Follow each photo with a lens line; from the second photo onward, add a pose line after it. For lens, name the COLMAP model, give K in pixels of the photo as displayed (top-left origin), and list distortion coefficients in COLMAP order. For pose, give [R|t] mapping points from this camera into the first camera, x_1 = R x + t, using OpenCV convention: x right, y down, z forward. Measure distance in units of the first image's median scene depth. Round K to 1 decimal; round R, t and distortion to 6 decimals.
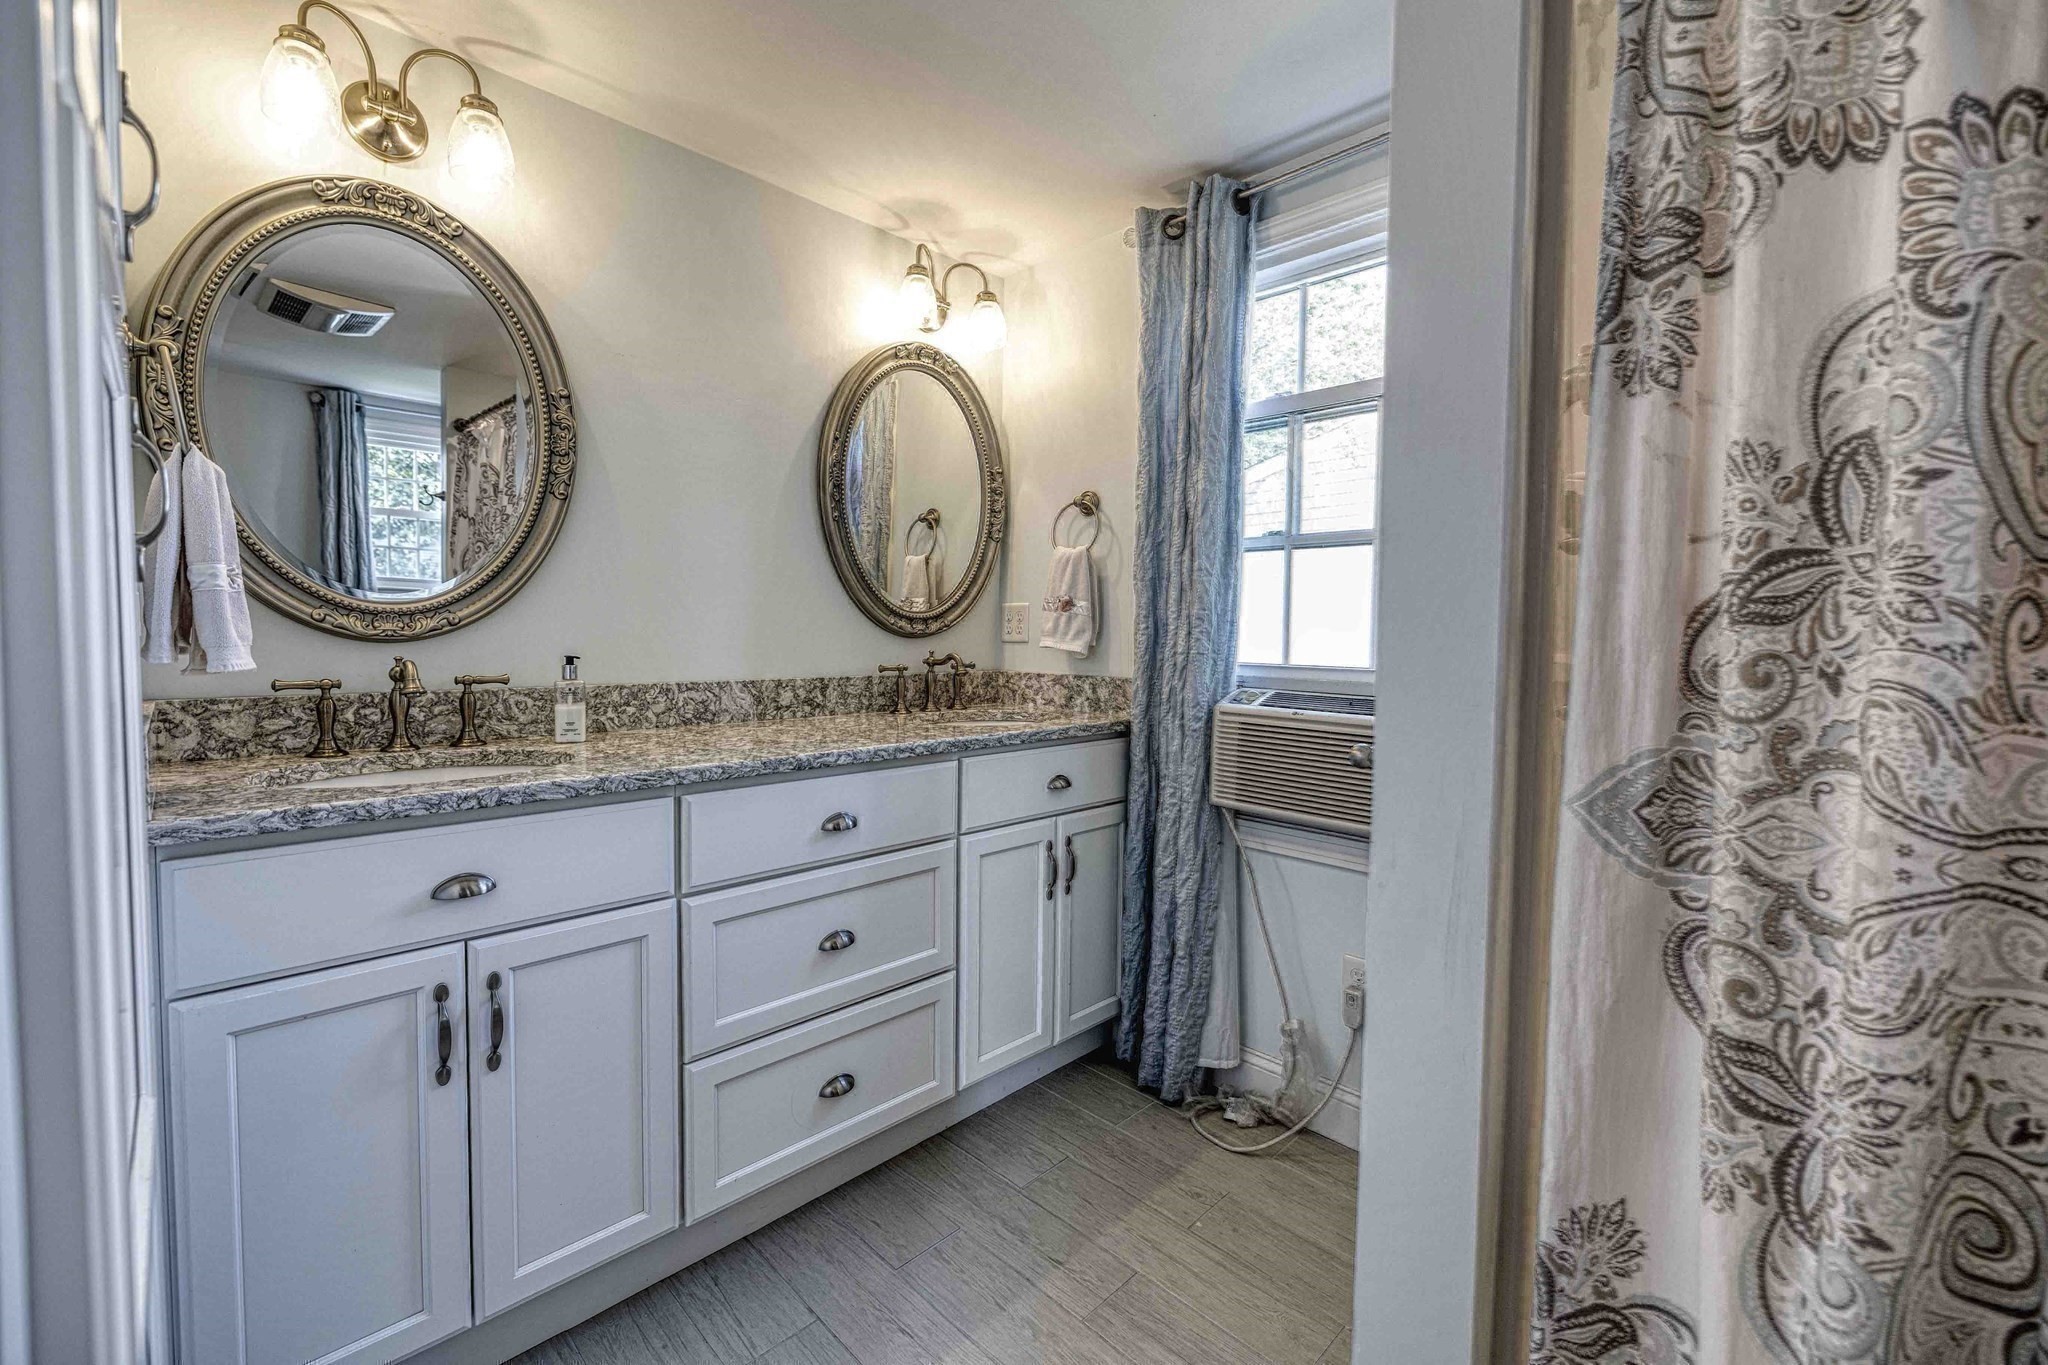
lens RADIAL K [[854.8, 0, 1019.2], [0, 854.8, 669.0], [0, 0, 1]] dist [-0.000625, -0.000900]
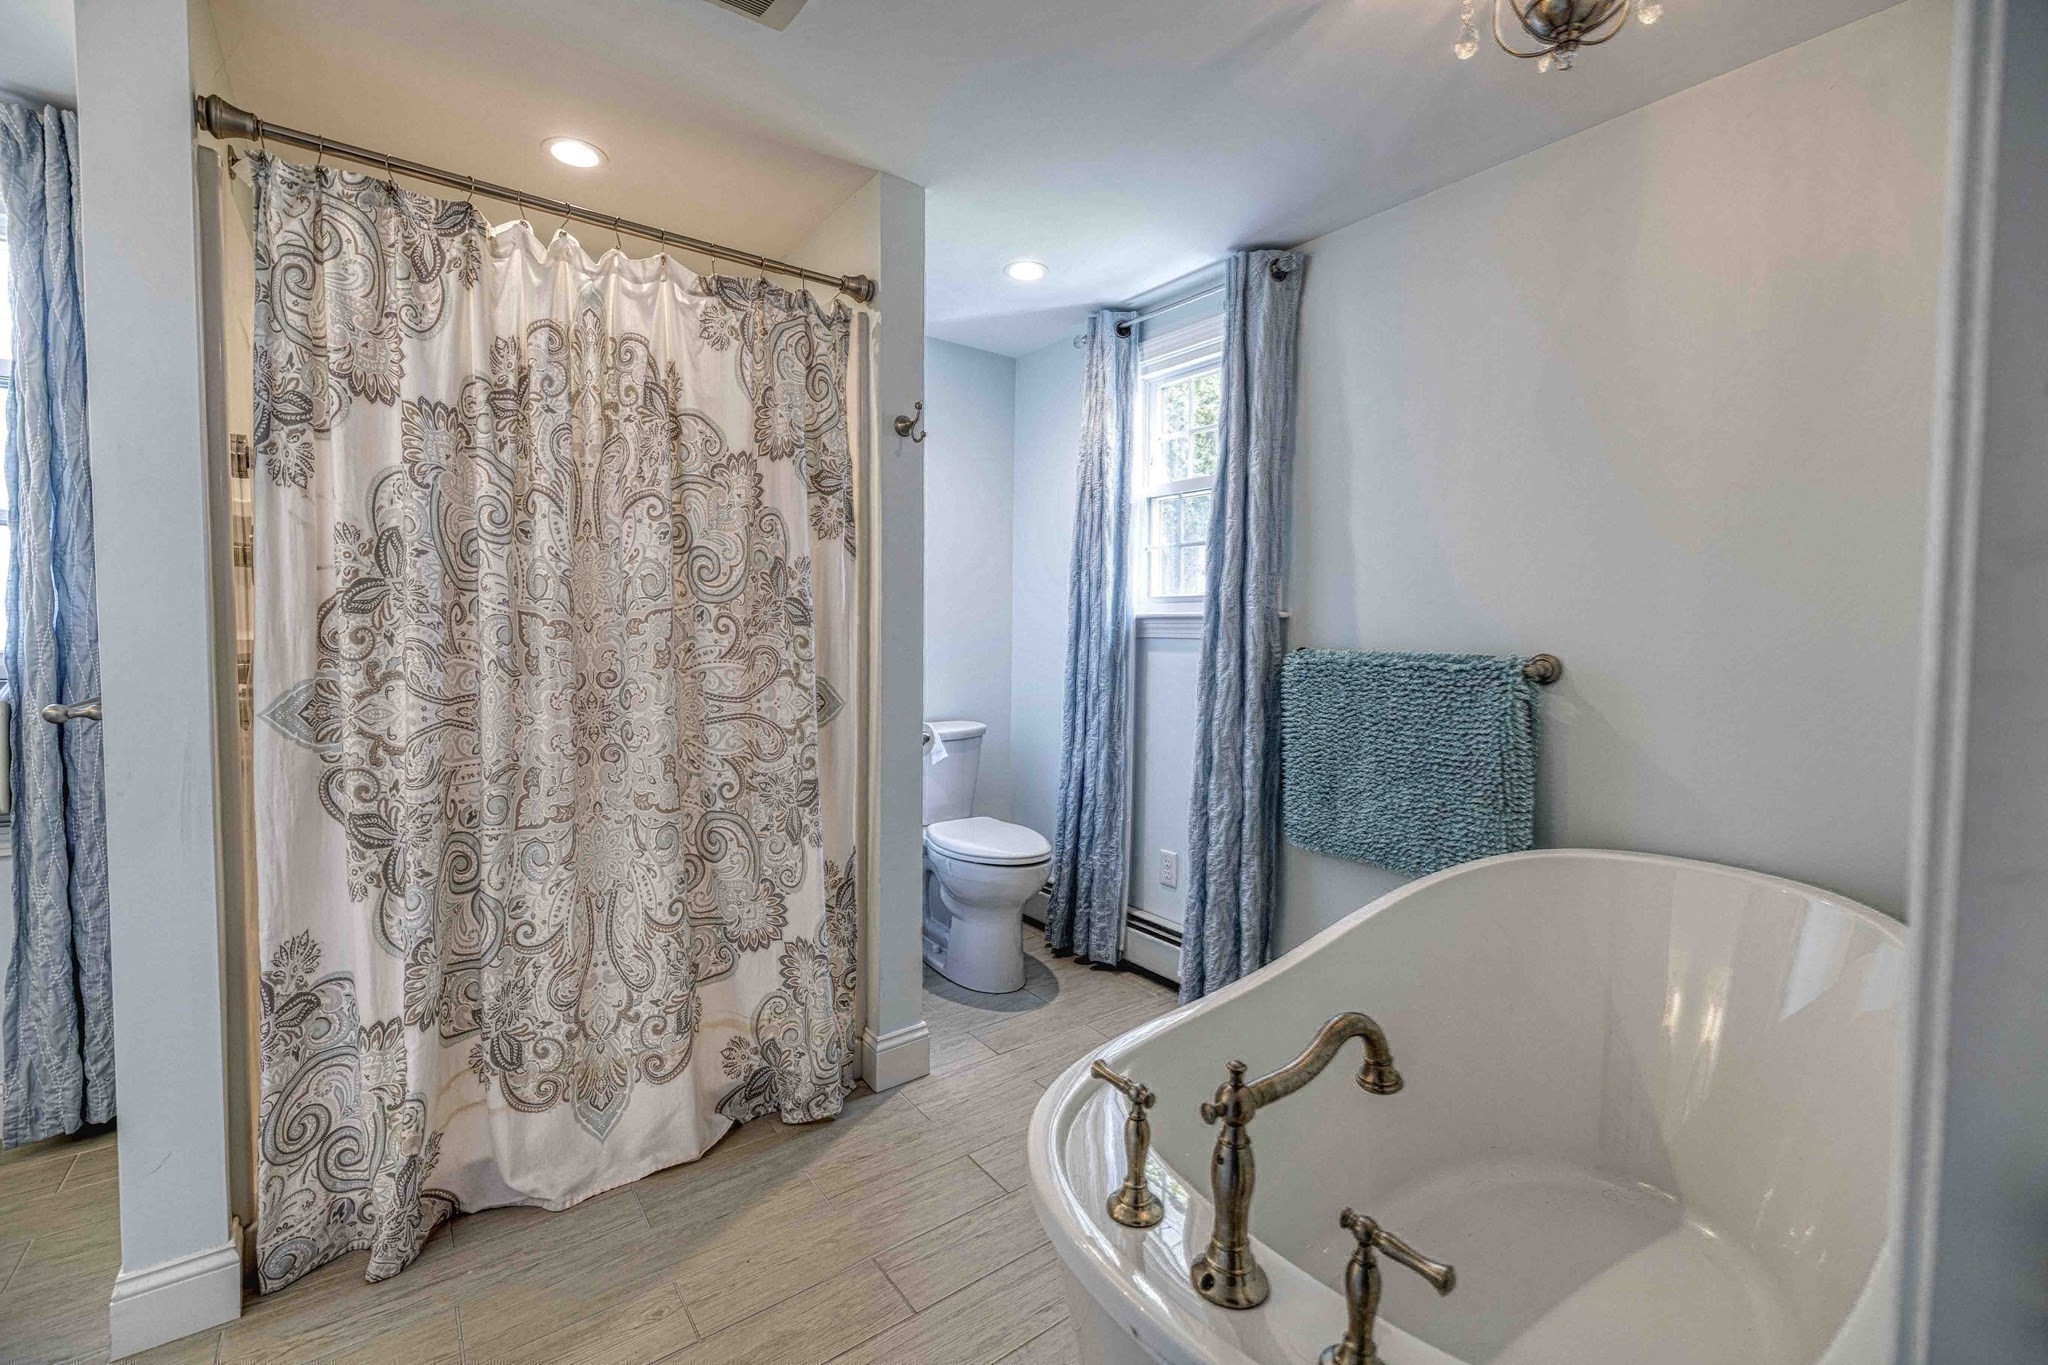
lens RADIAL K [[854.8, 0, 1015.7], [0, 854.8, 668.8], [0, 0, 1]] dist [-0.000625, -0.000900]
pose [[0.135120, -0.058595, 0.989095, -0.983575], [0.034720, 0.997917, 0.054374, 0.025183], [-0.990221, 0.026994, 0.136873, -0.870976]]
